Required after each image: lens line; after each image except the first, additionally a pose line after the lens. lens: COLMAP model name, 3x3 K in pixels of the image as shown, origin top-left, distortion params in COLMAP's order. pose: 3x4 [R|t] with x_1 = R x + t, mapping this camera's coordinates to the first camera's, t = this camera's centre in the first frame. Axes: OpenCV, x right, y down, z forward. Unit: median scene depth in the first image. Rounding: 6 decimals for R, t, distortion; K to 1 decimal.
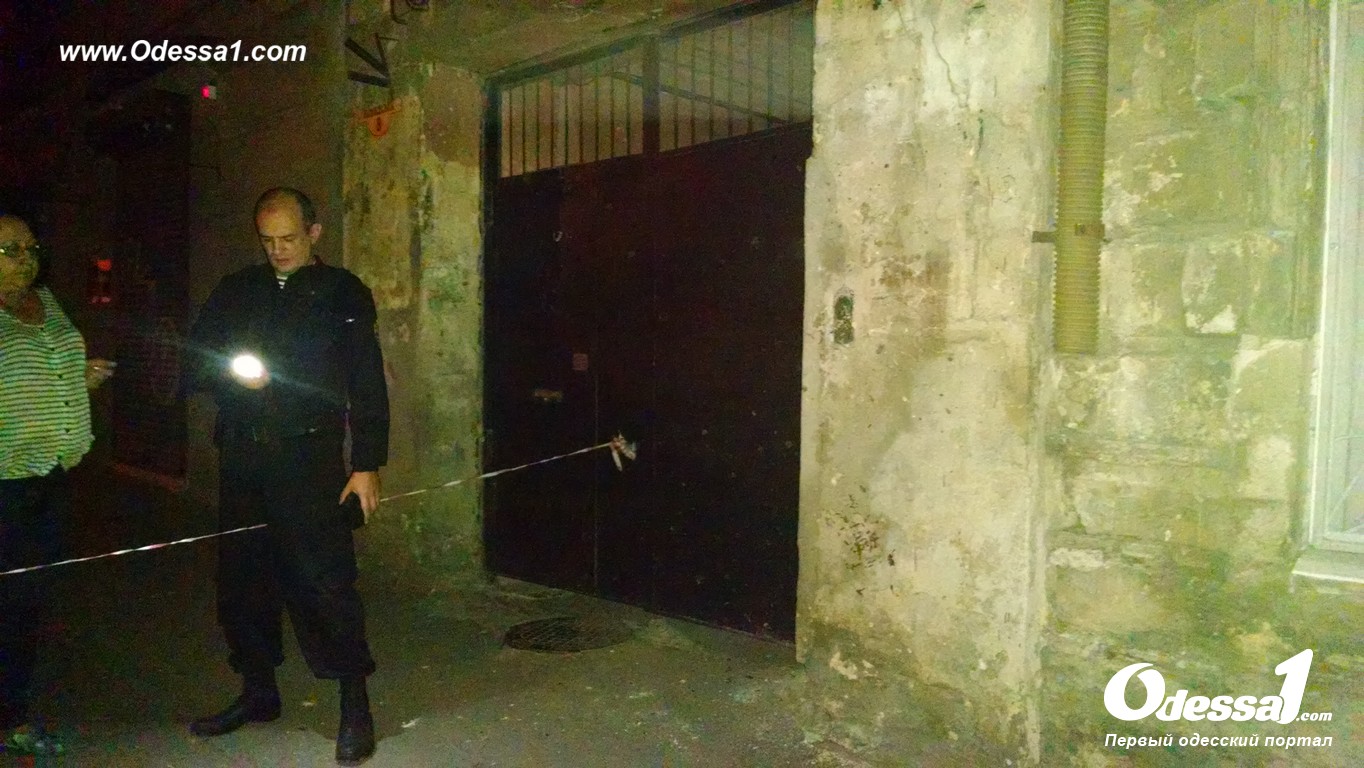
lens RADIAL K [[1016.4, 0, 682.0], [0, 1016.4, 384.0], [0, 0, 1]] dist [0.023948, -0.073131]
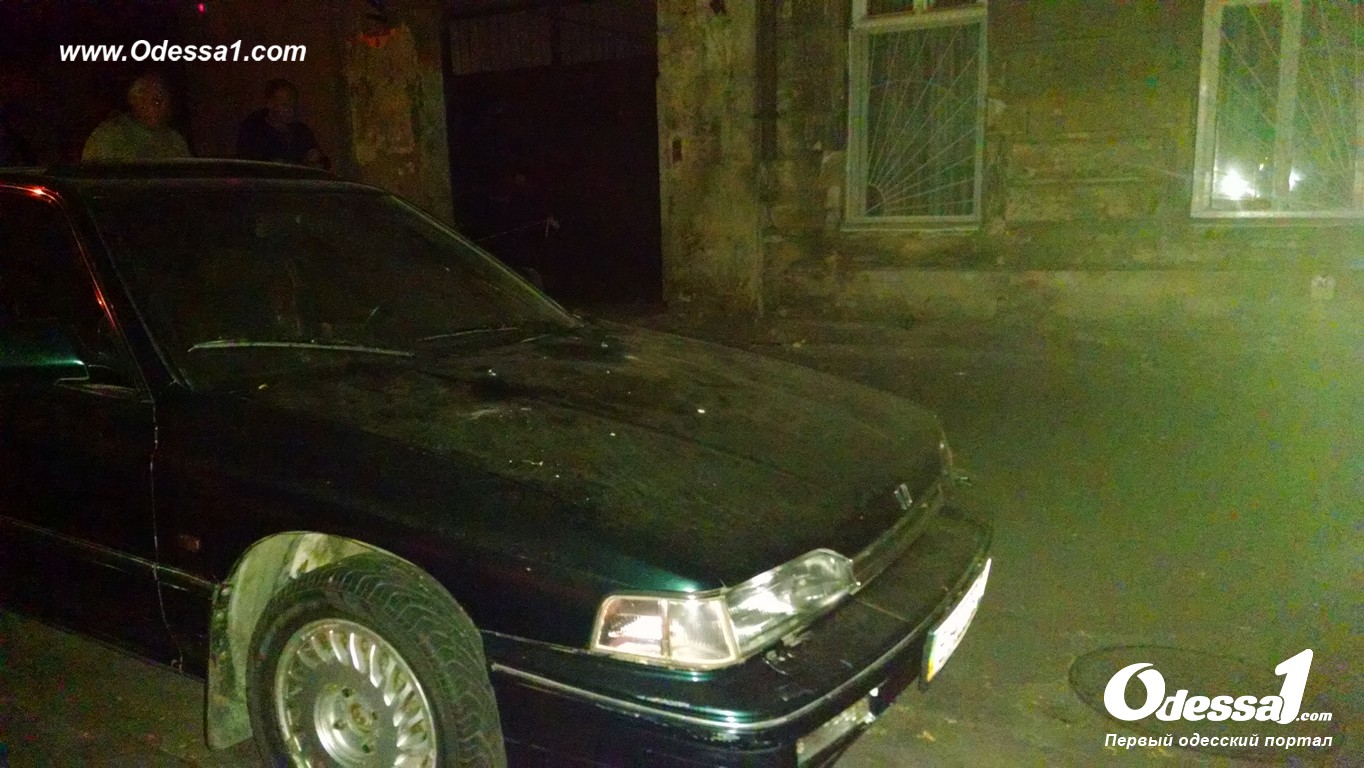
lens RADIAL K [[1016.4, 0, 682.0], [0, 1016.4, 384.0], [0, 0, 1]] dist [0.023948, -0.073131]
pose [[0.959451, -0.098268, 0.264192, -0.551512], [0.054505, 0.984252, 0.168159, 0.079985], [-0.276556, -0.146941, 0.949697, -1.439688]]
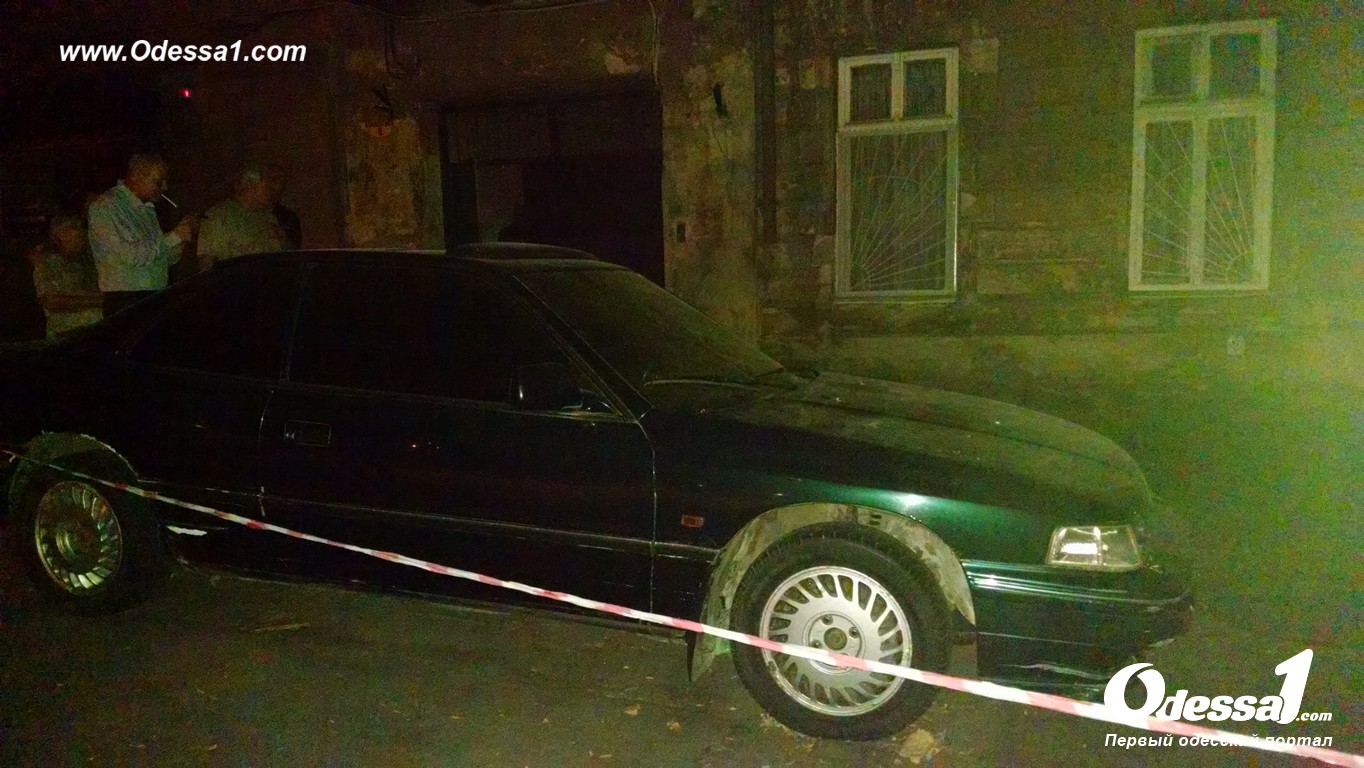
lens RADIAL K [[1016.4, 0, 682.0], [0, 1016.4, 384.0], [0, 0, 1]] dist [0.023948, -0.073131]
pose [[0.902891, -0.094306, 0.419397, -1.073731], [0.056654, 0.993234, 0.101374, 0.062284], [-0.426120, -0.067769, 0.902125, -1.540586]]
